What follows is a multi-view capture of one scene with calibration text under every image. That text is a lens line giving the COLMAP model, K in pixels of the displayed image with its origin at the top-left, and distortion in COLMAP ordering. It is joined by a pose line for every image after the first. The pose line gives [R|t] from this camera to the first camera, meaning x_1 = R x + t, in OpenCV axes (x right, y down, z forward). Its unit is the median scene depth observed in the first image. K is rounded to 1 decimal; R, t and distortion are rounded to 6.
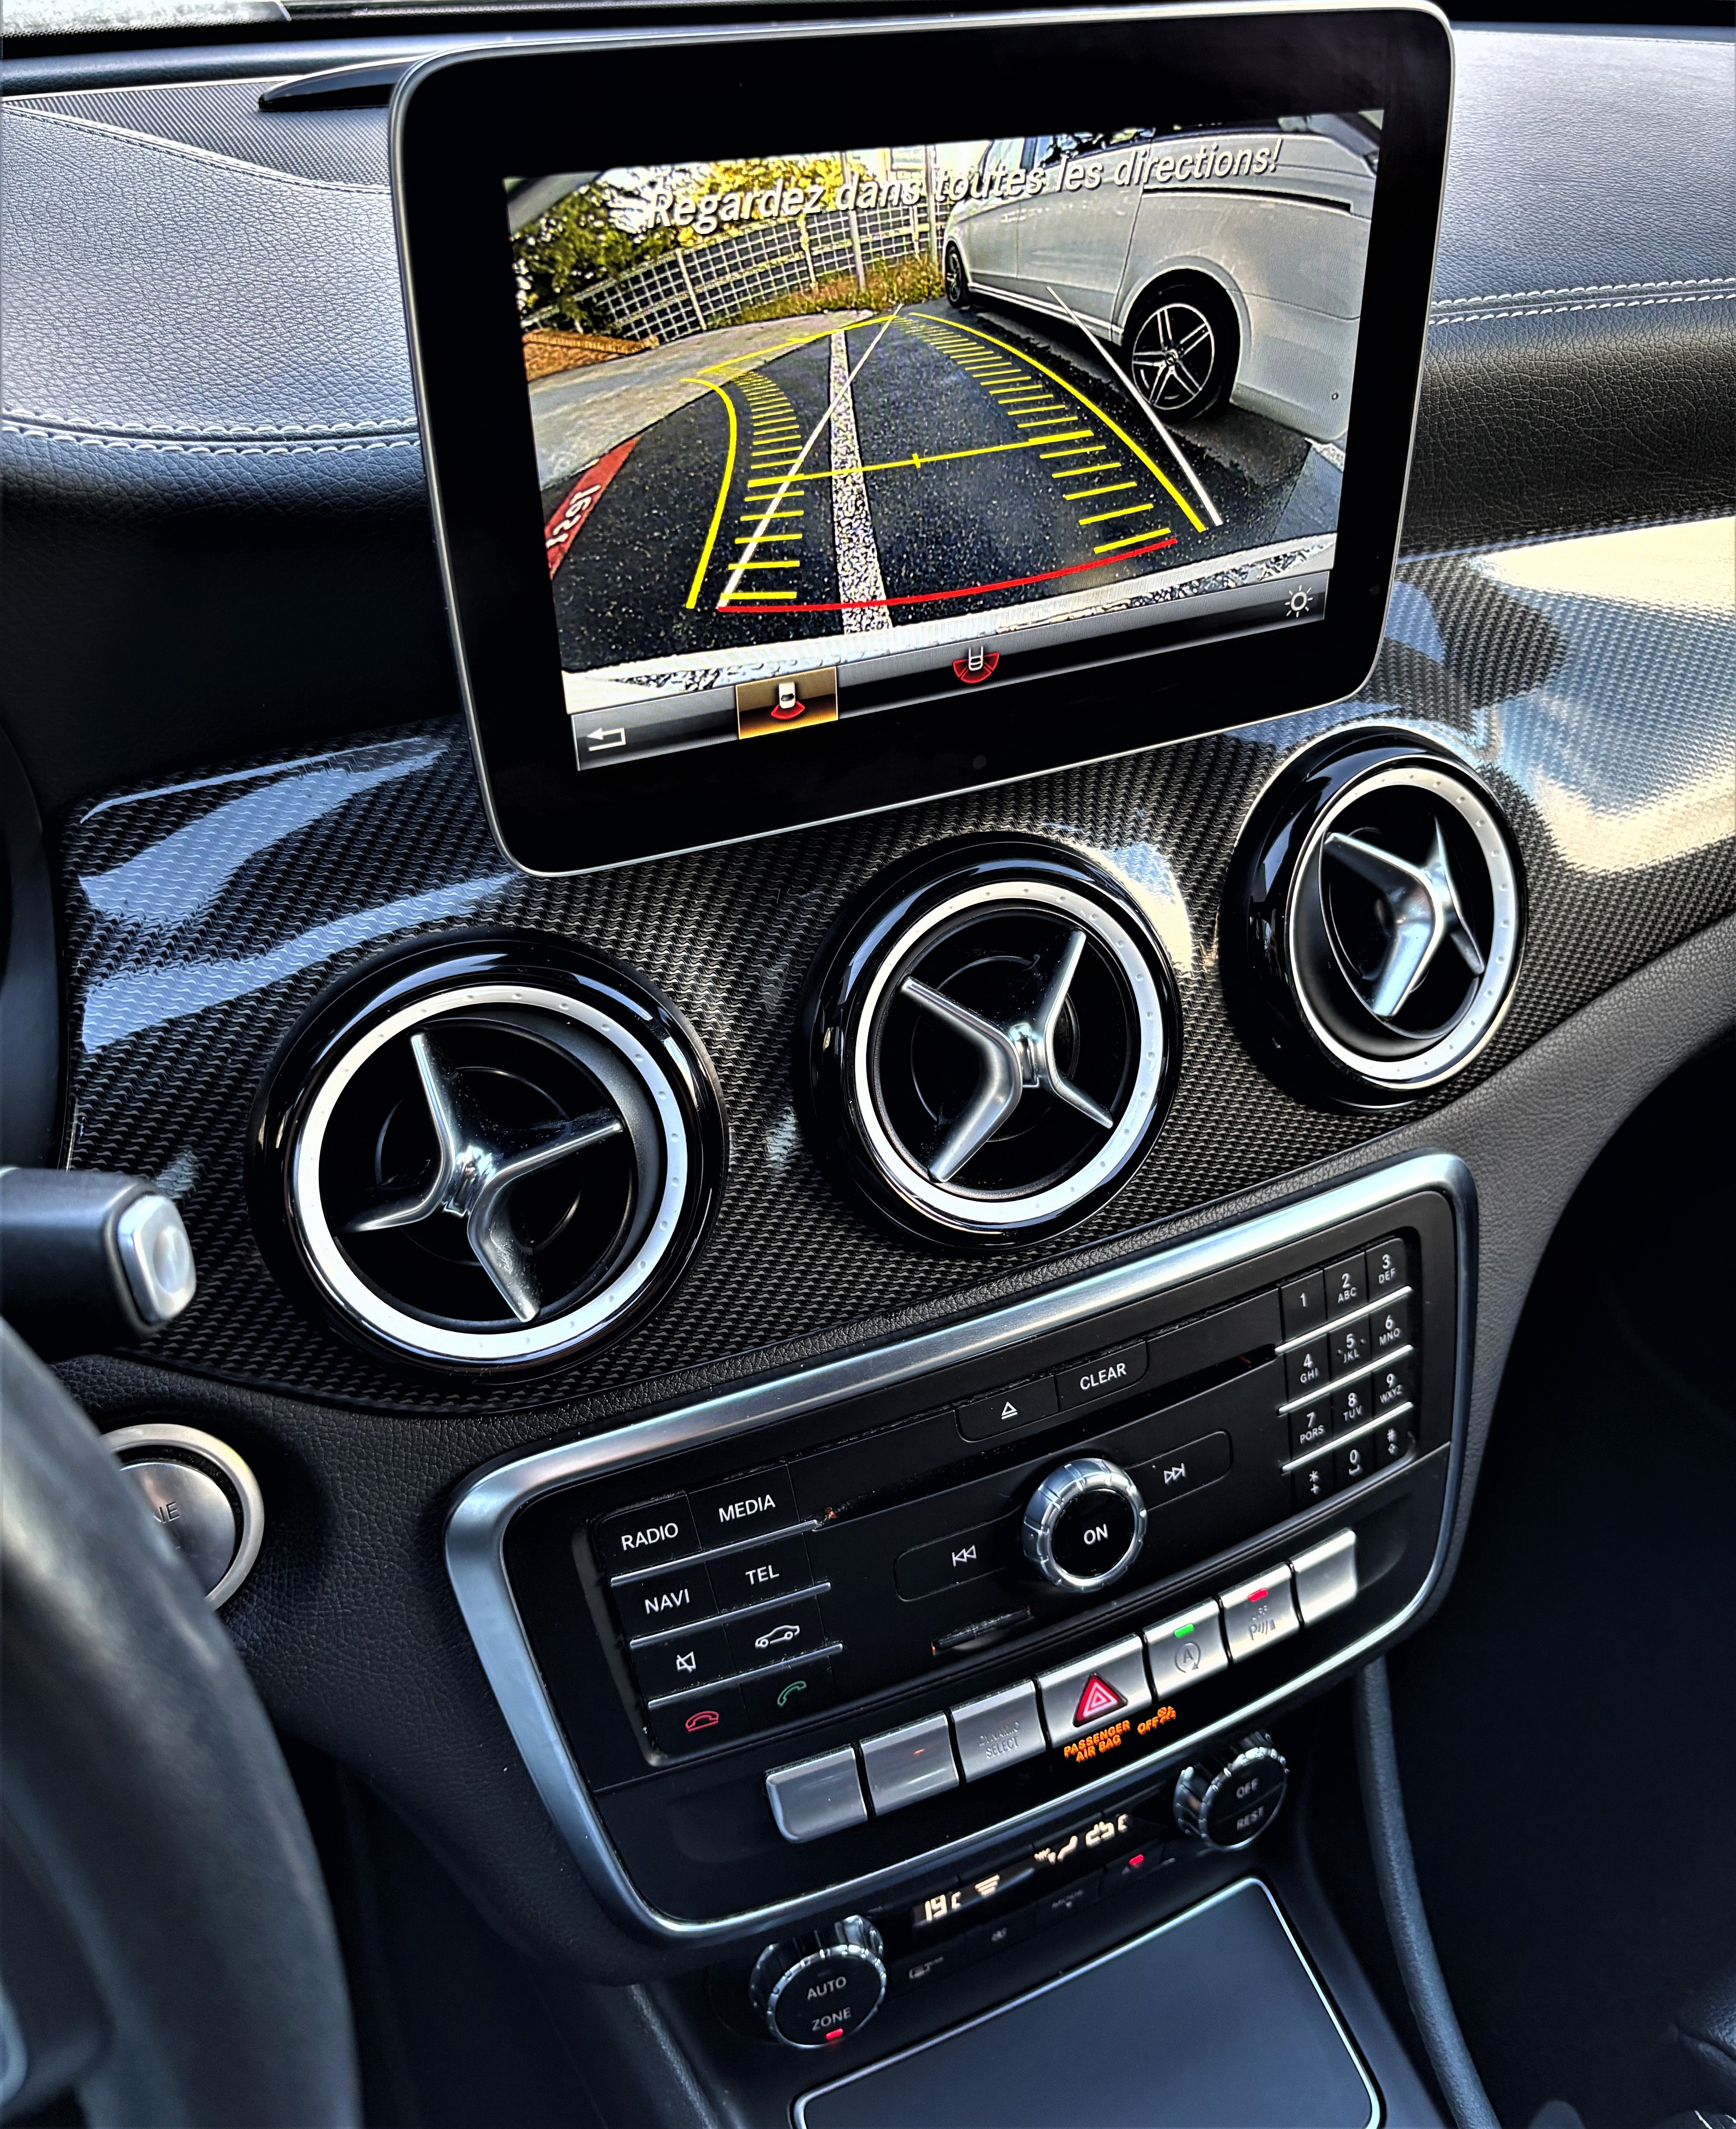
lens RADIAL K [[1808.9, 0, 880.4], [0, 1808.9, 987.5], [0, 0, 1]] dist [-0.004350, 0.038706]
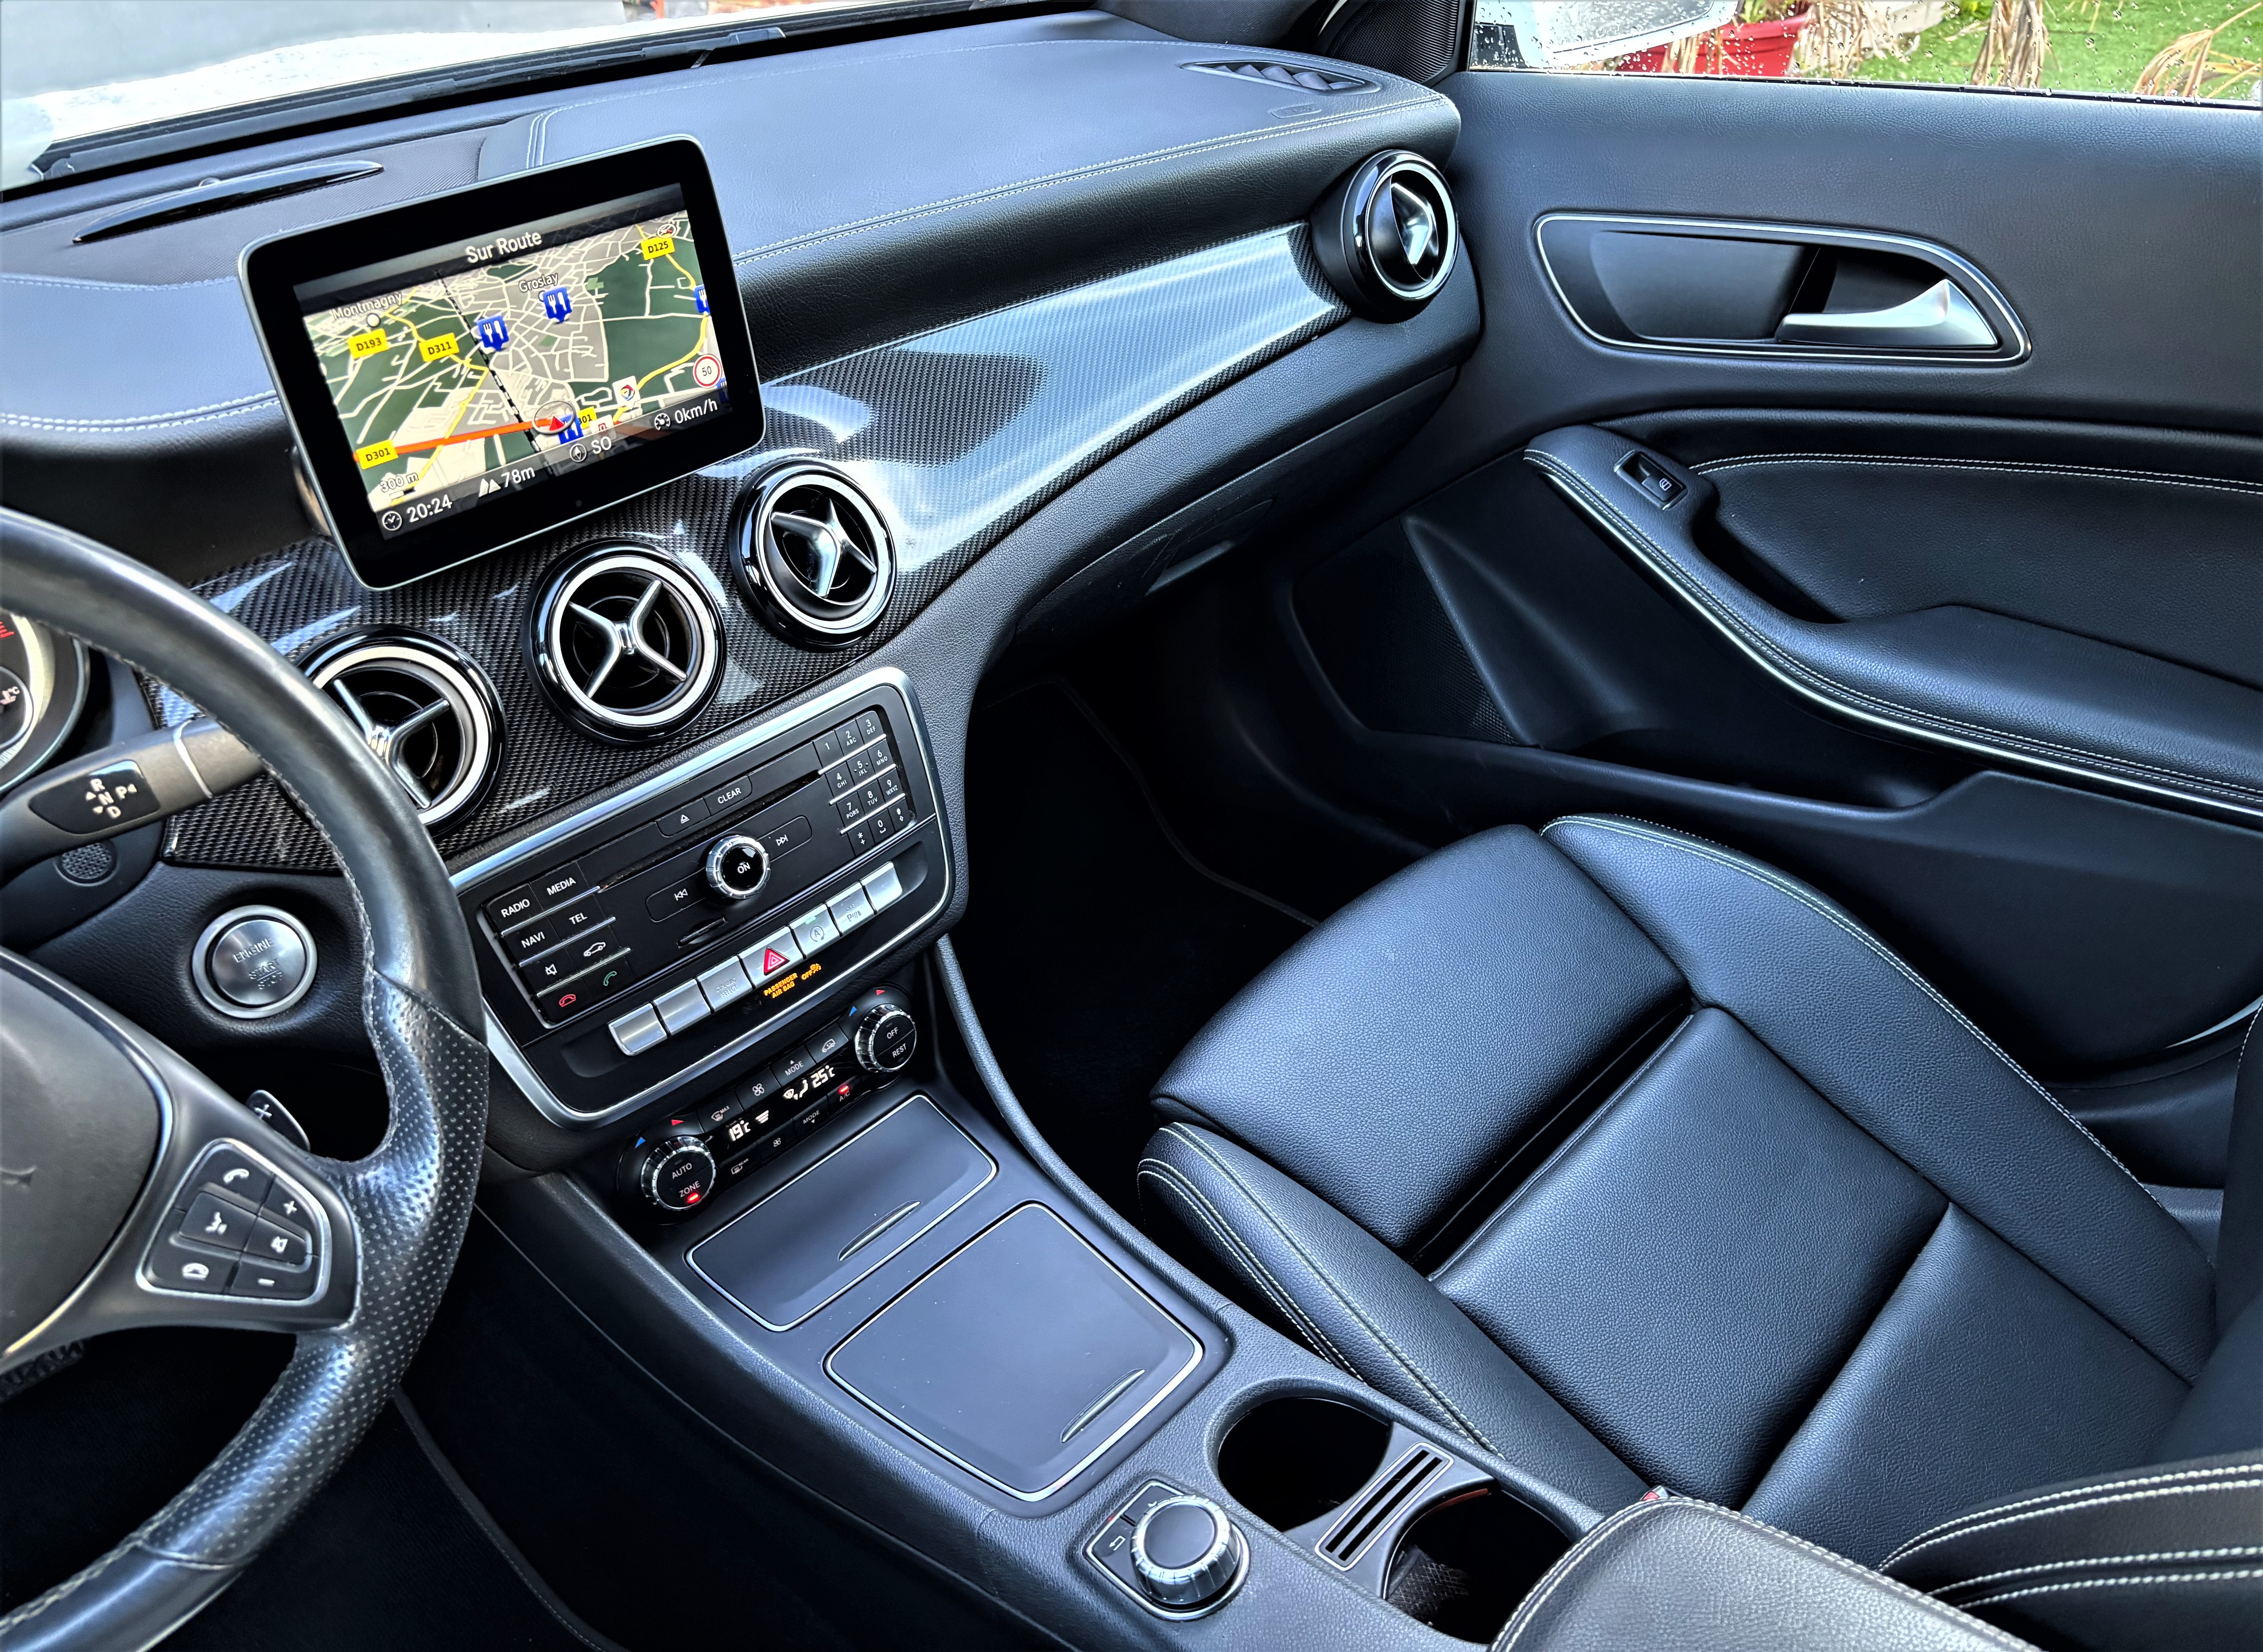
lens RADIAL K [[1769.6, 0, 1149.1], [0, 1769.6, 812.4], [0, 0, 1]] dist [0.051099, -0.070694]
pose [[0.933704, -0.249318, 0.256976, 0.045585], [0.253503, 0.967180, 0.017274, 0.310174], [-0.252849, 0.049015, 0.966263, -1.012041]]
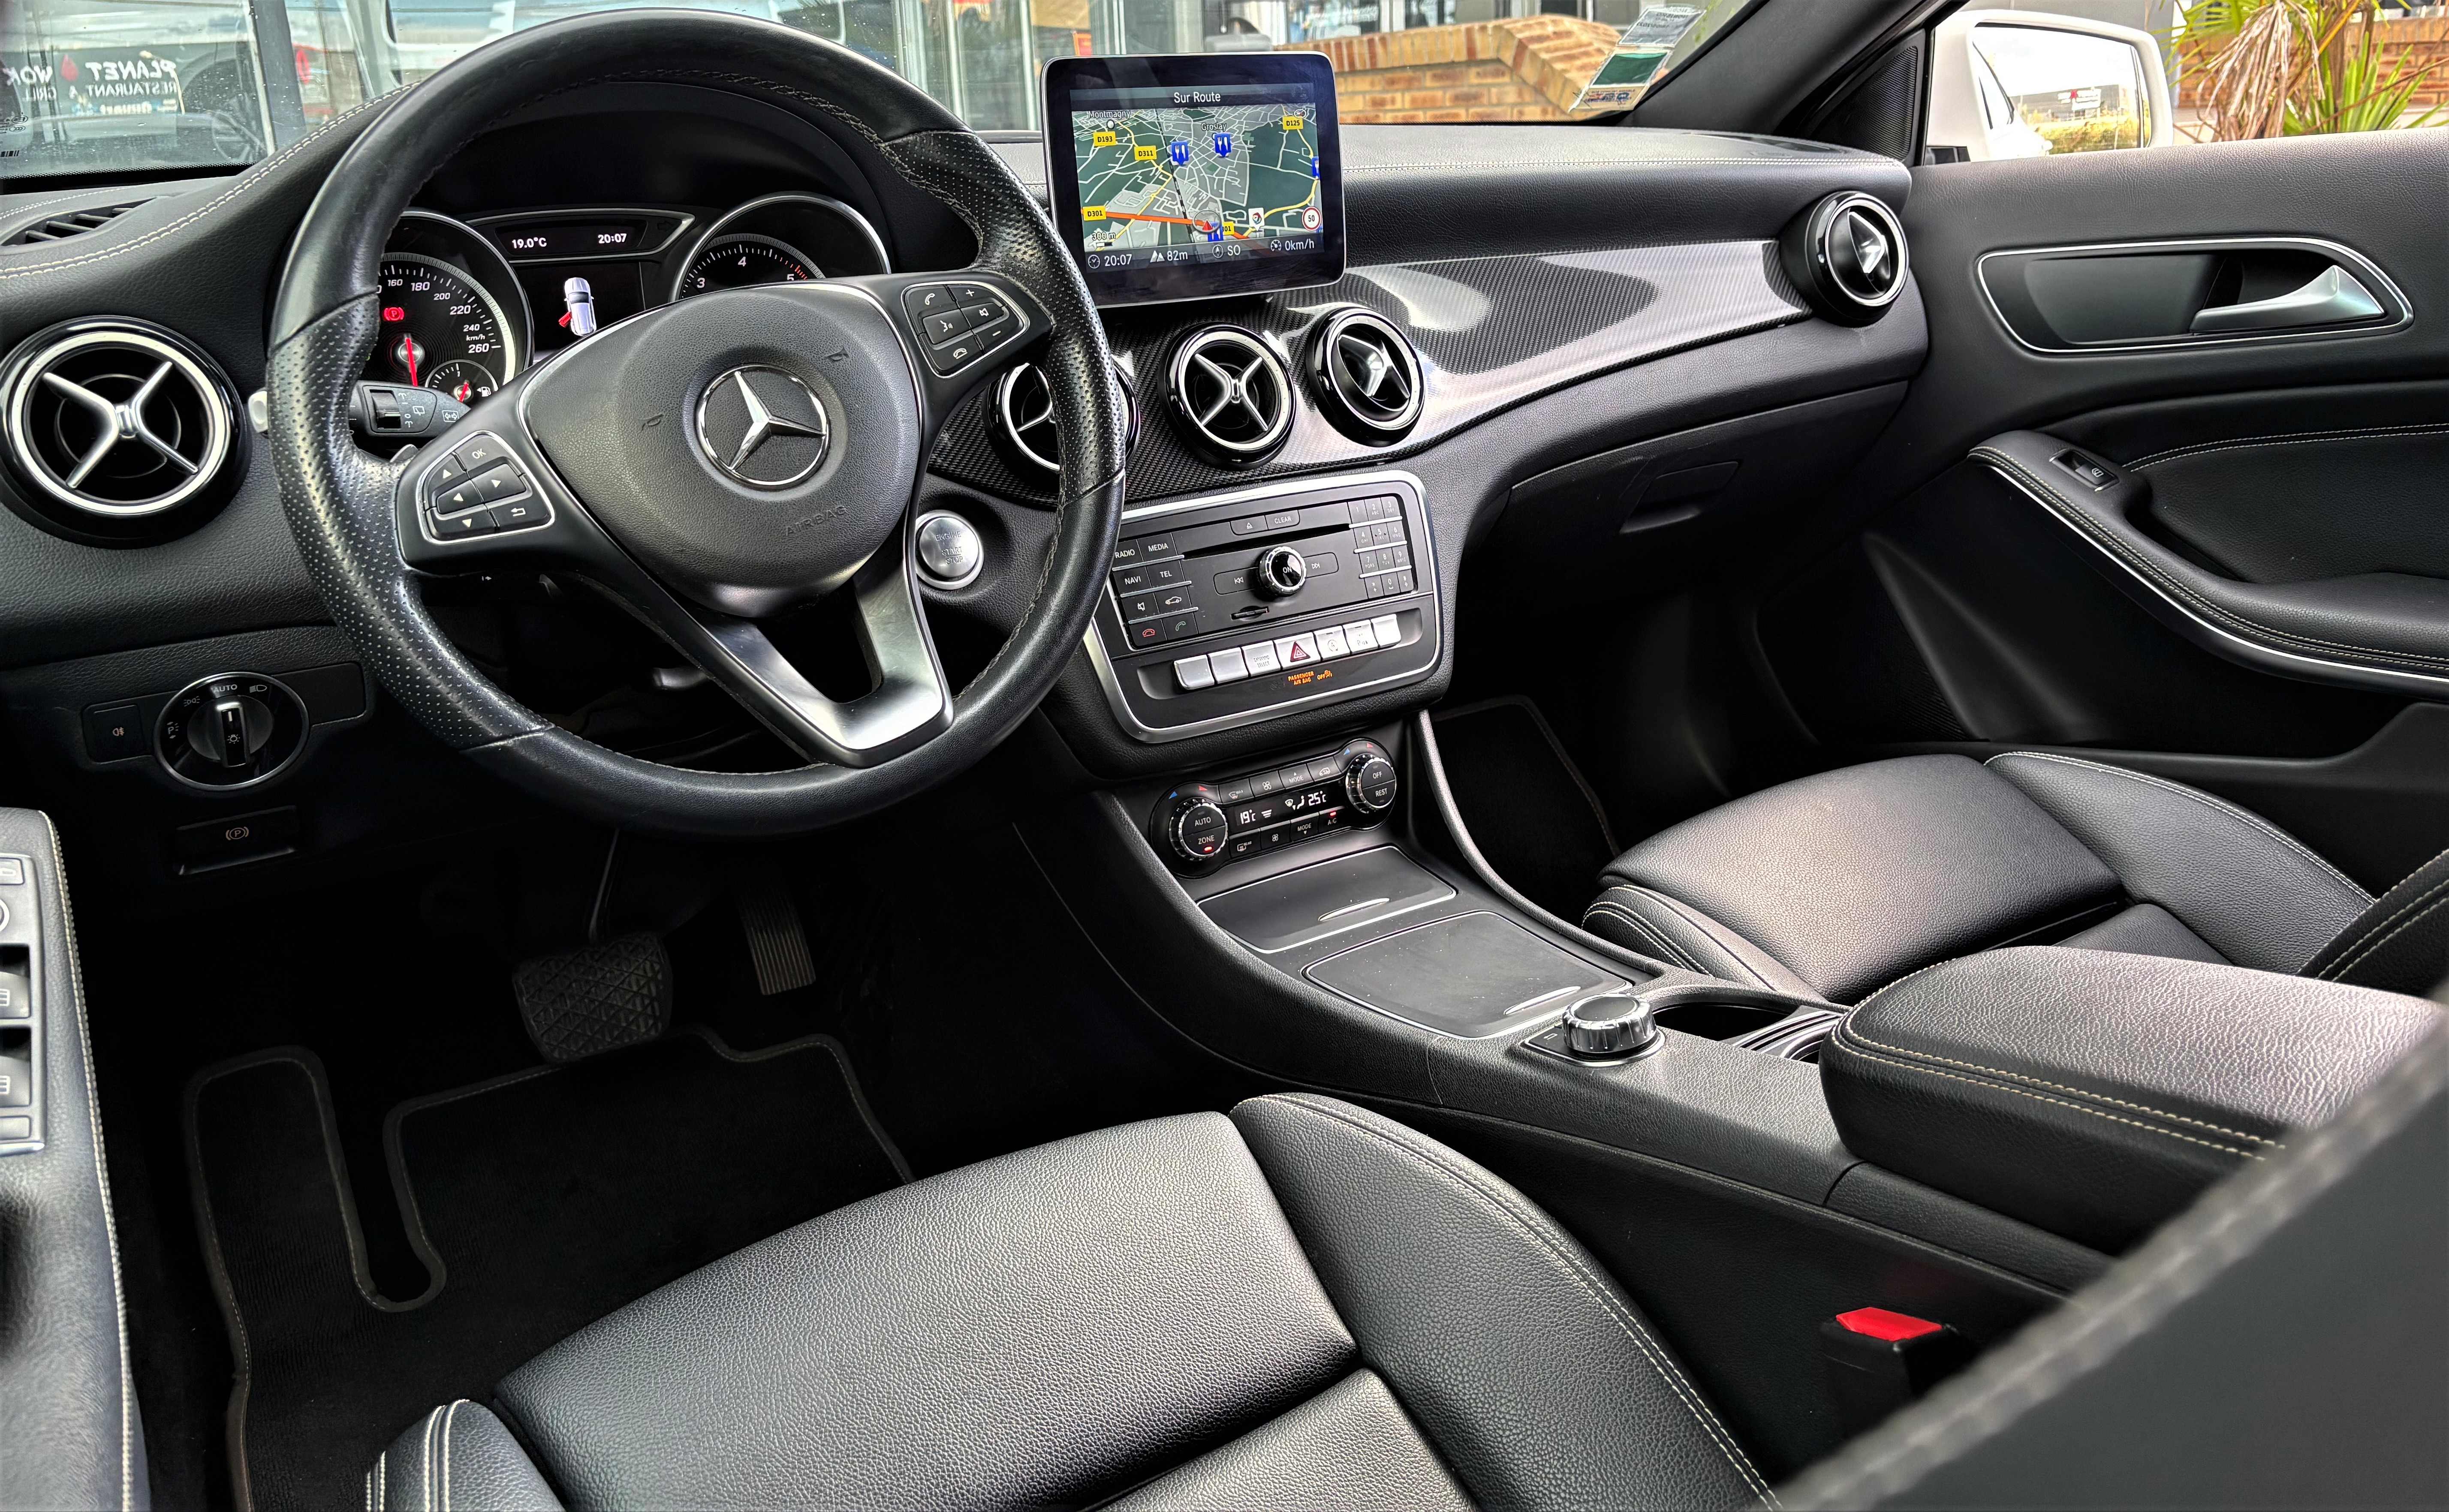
lens RADIAL K [[1893.1, 0, 1228.0], [0, 1893.1, 607.6], [0, 0, 1]] dist [0.067558, -0.058118]
pose [[0.989129, -0.082669, 0.121613, -0.292795], [0.119892, 0.932229, -0.341430, 1.229878], [-0.085146, 0.352298, 0.932006, -1.468403]]
